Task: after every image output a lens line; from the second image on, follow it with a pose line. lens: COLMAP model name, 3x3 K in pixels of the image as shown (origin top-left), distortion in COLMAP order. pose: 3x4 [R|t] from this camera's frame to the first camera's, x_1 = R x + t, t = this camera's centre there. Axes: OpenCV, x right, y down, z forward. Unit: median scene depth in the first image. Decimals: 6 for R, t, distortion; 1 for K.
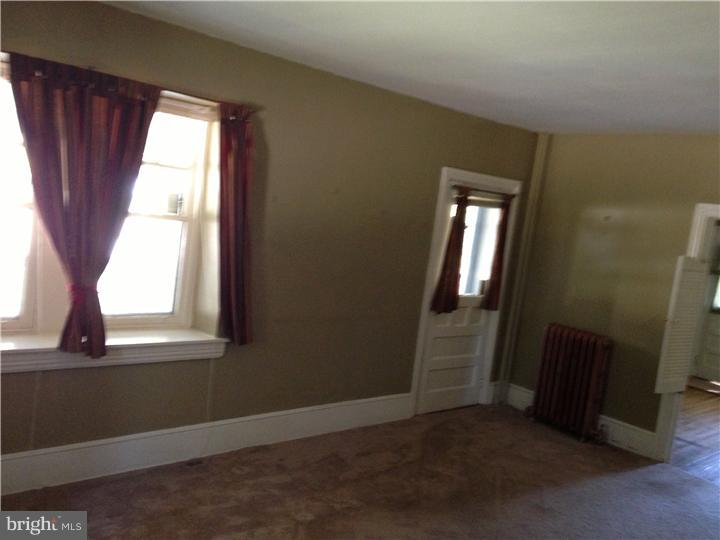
lens RADIAL K [[641.9, 0, 357.3], [0, 641.9, 258.5], [0, 0, 1]] dist [0.156682, -0.204558]
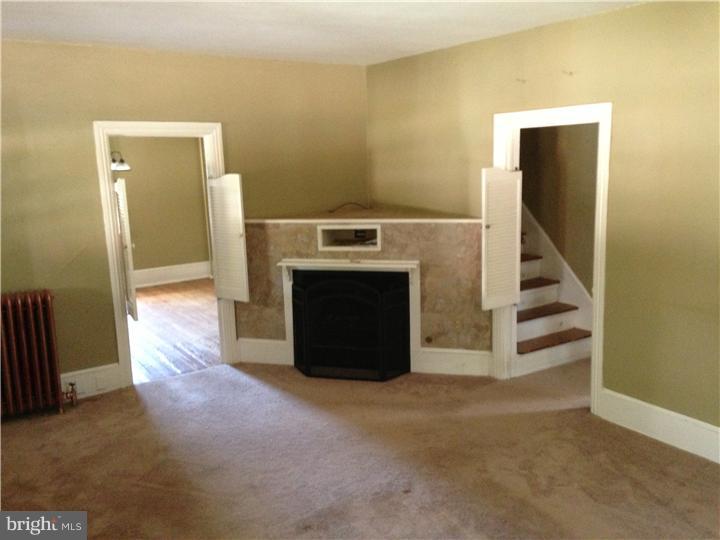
lens RADIAL K [[641.9, 0, 357.3], [0, 641.9, 258.5], [0, 0, 1]] dist [0.156682, -0.204558]
pose [[0.156602, -0.309265, 0.937993, -0.358117], [0.142216, 0.946874, 0.288450, -0.112555], [-0.977369, 0.088226, 0.192265, 0.440404]]
